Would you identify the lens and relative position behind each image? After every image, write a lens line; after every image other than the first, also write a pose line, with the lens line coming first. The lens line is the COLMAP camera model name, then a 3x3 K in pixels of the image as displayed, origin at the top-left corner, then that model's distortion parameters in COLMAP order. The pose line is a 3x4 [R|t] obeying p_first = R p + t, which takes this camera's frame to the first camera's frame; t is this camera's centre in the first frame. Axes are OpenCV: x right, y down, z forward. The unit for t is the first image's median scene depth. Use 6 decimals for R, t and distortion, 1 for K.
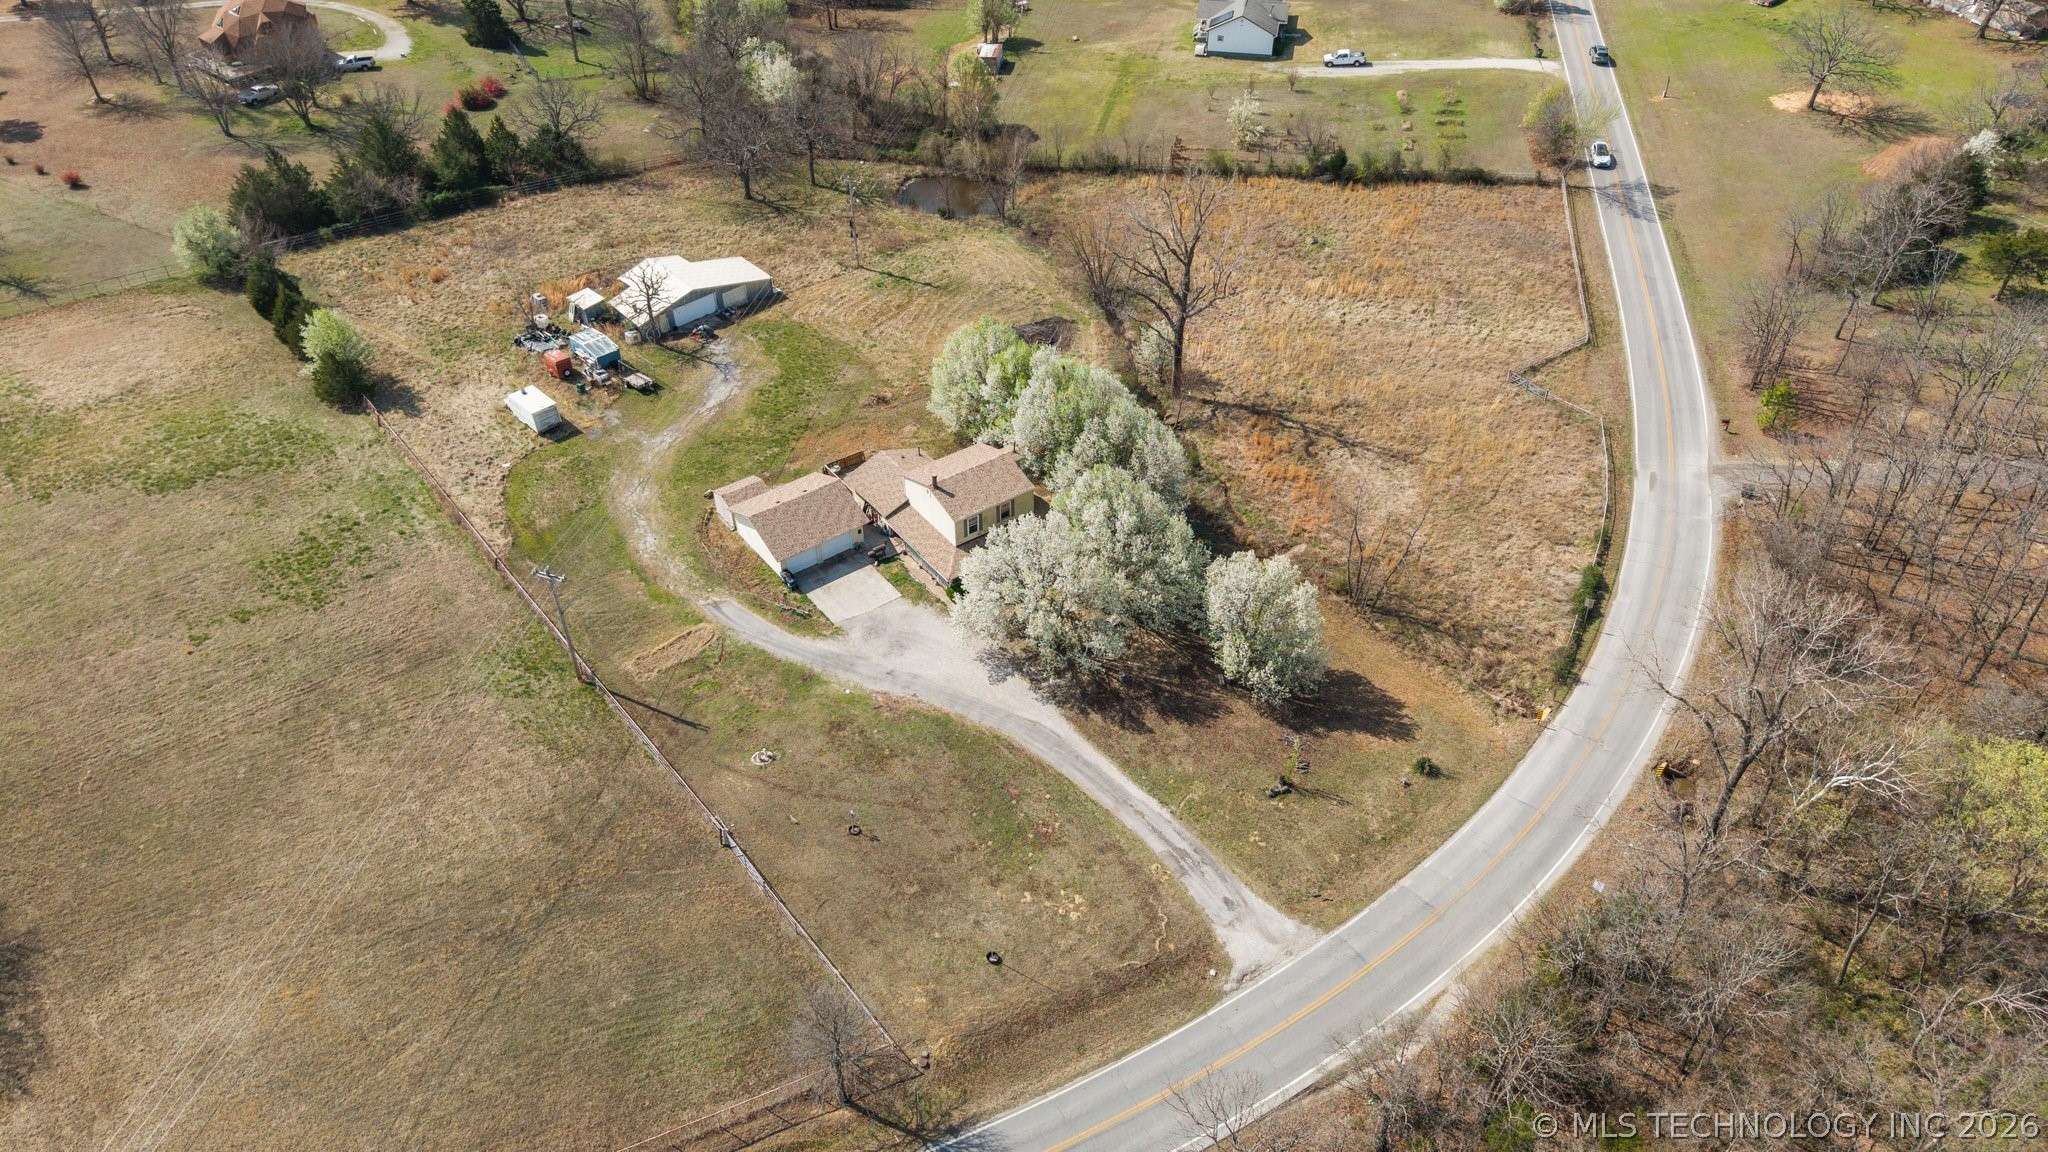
lens RADIAL K [[1375.9, 0, 1037.7], [0, 1375.9, 527.7], [0, 0, 1]] dist [0.057587, -0.077014]
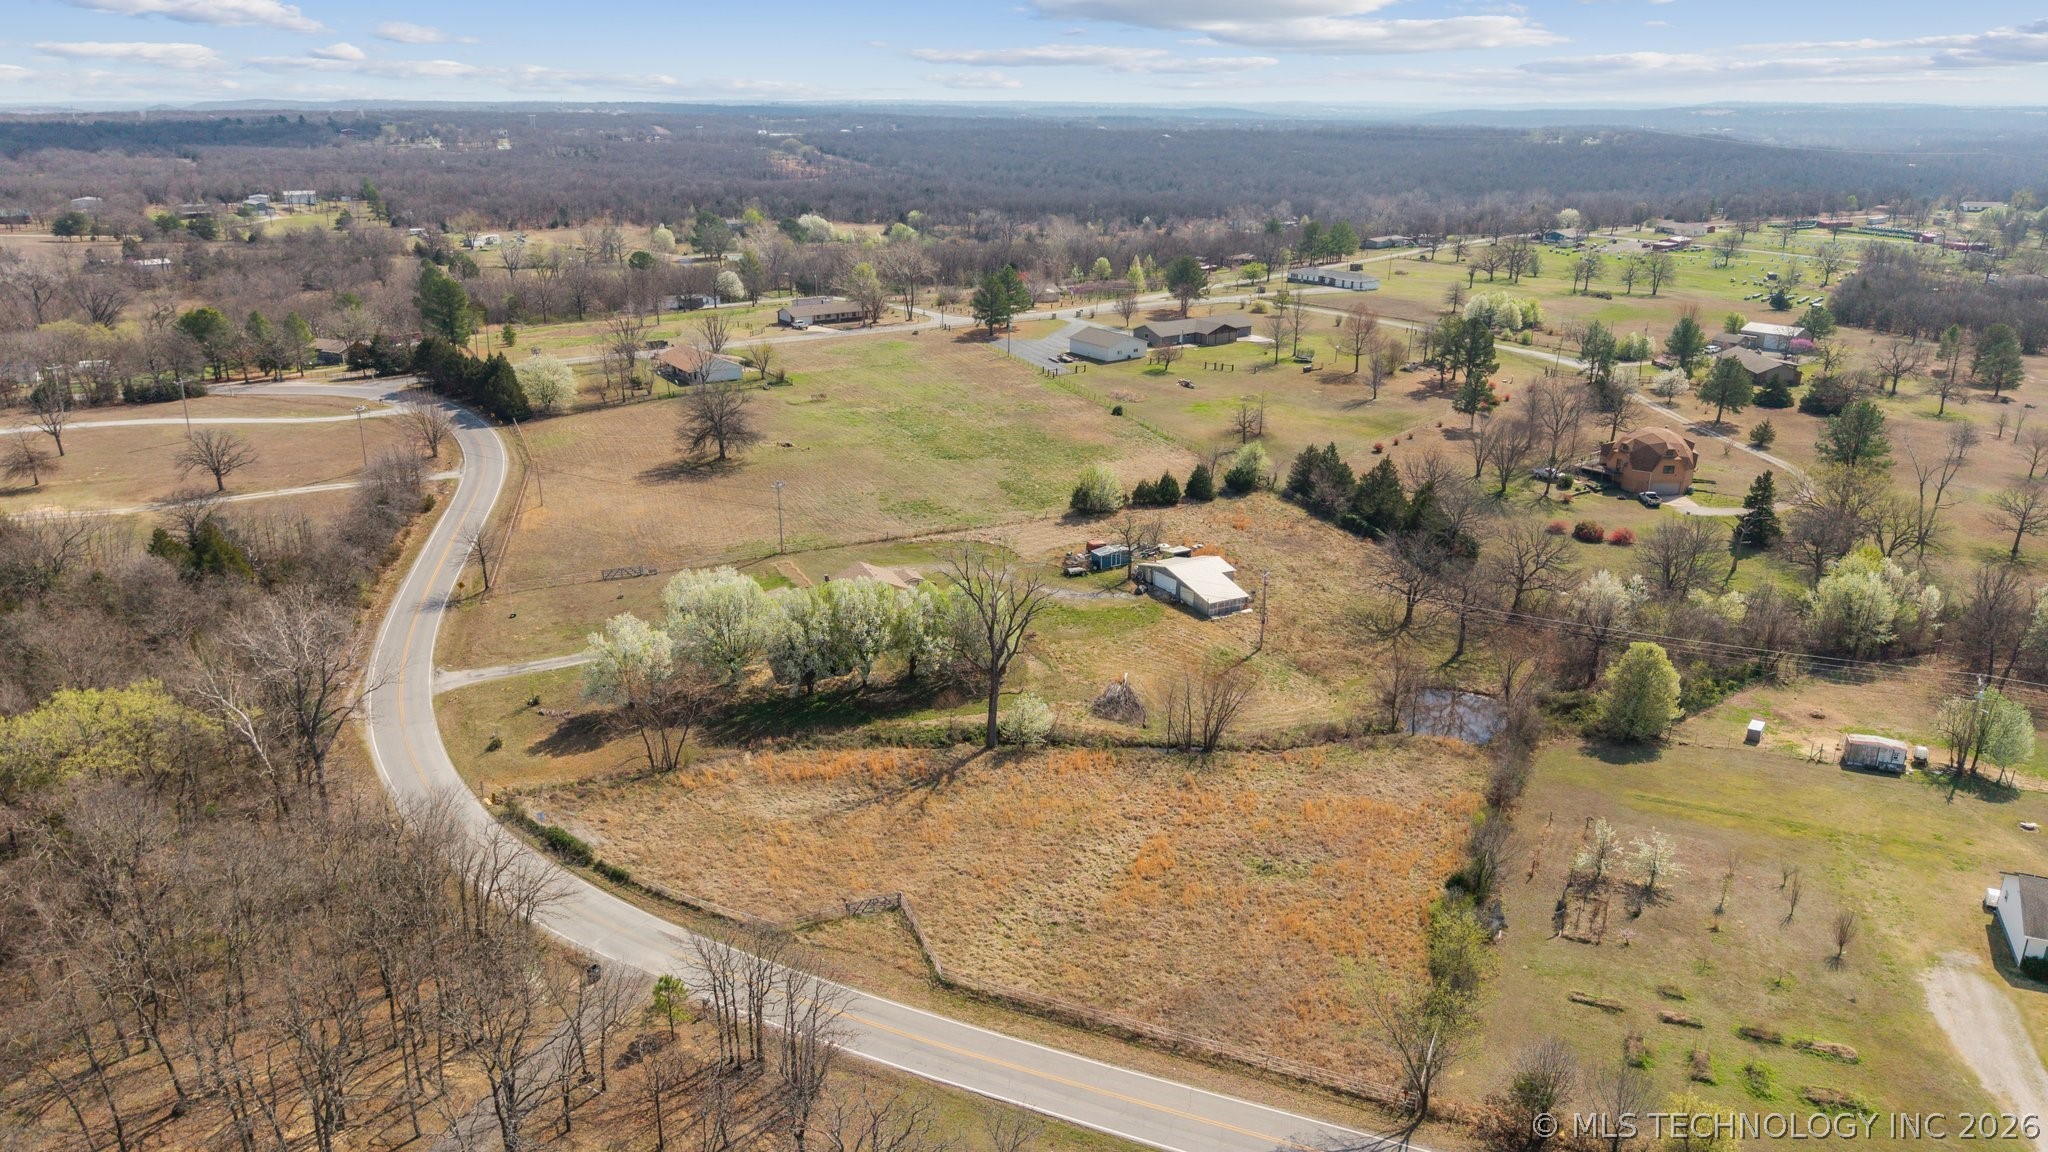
lens RADIAL K [[1375.9, 0, 1037.7], [0, 1375.9, 527.7], [0, 0, 1]] dist [0.057587, -0.077014]
pose [[-0.210152, 0.299398, -0.930697, 1.200363], [-0.616777, 0.698015, 0.363815, -0.726285], [0.758566, 0.650489, 0.037973, 1.002427]]
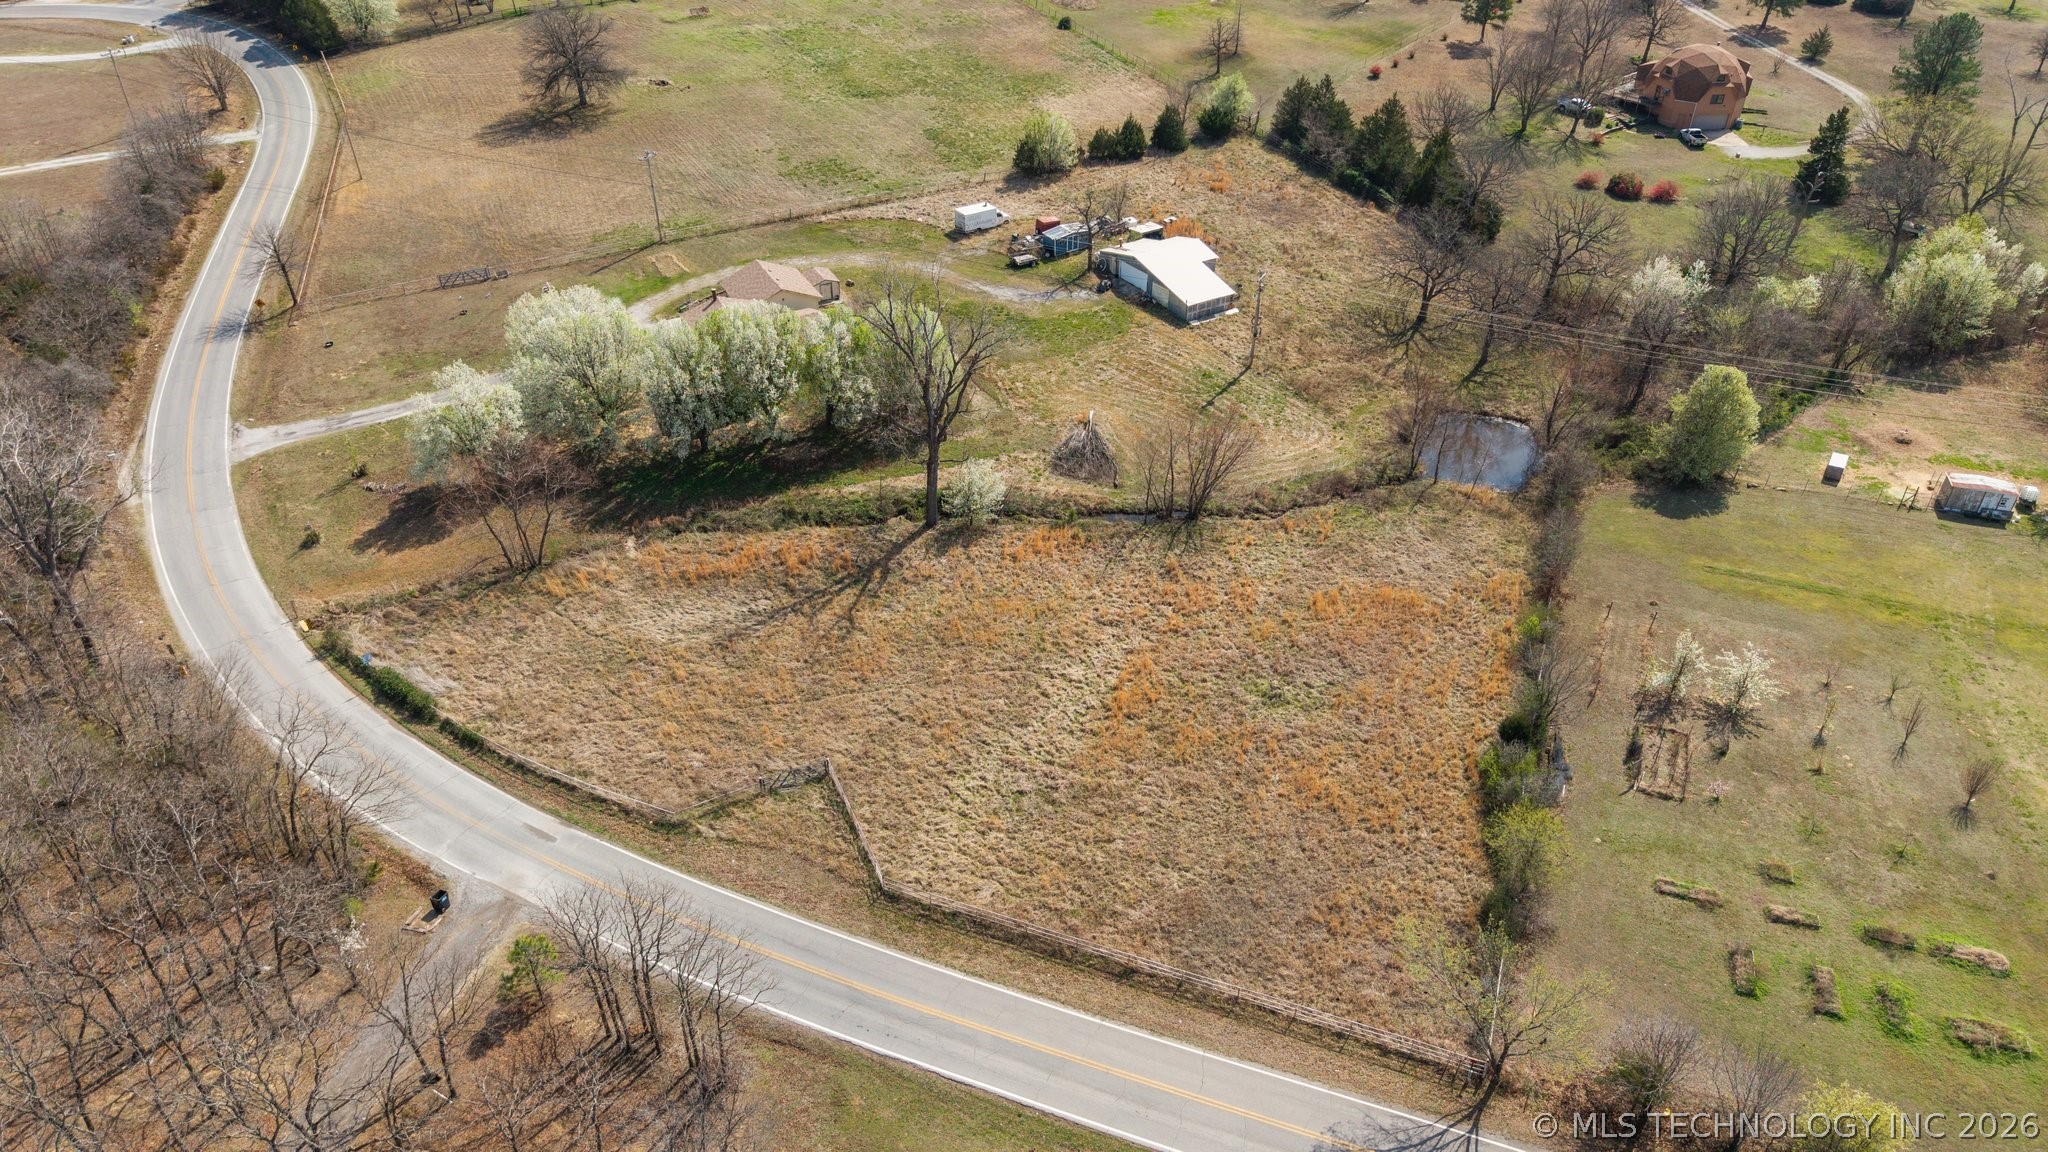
lens RADIAL K [[1367.7, 0, 1027.5], [0, 1367.7, 541.8], [0, 0, 1]] dist [0.038841, -0.042188]
pose [[-0.165128, 0.573048, -0.802713, 0.920913], [-0.621548, 0.571465, 0.535823, -0.687817], [0.765775, 0.587404, 0.261812, 0.944689]]
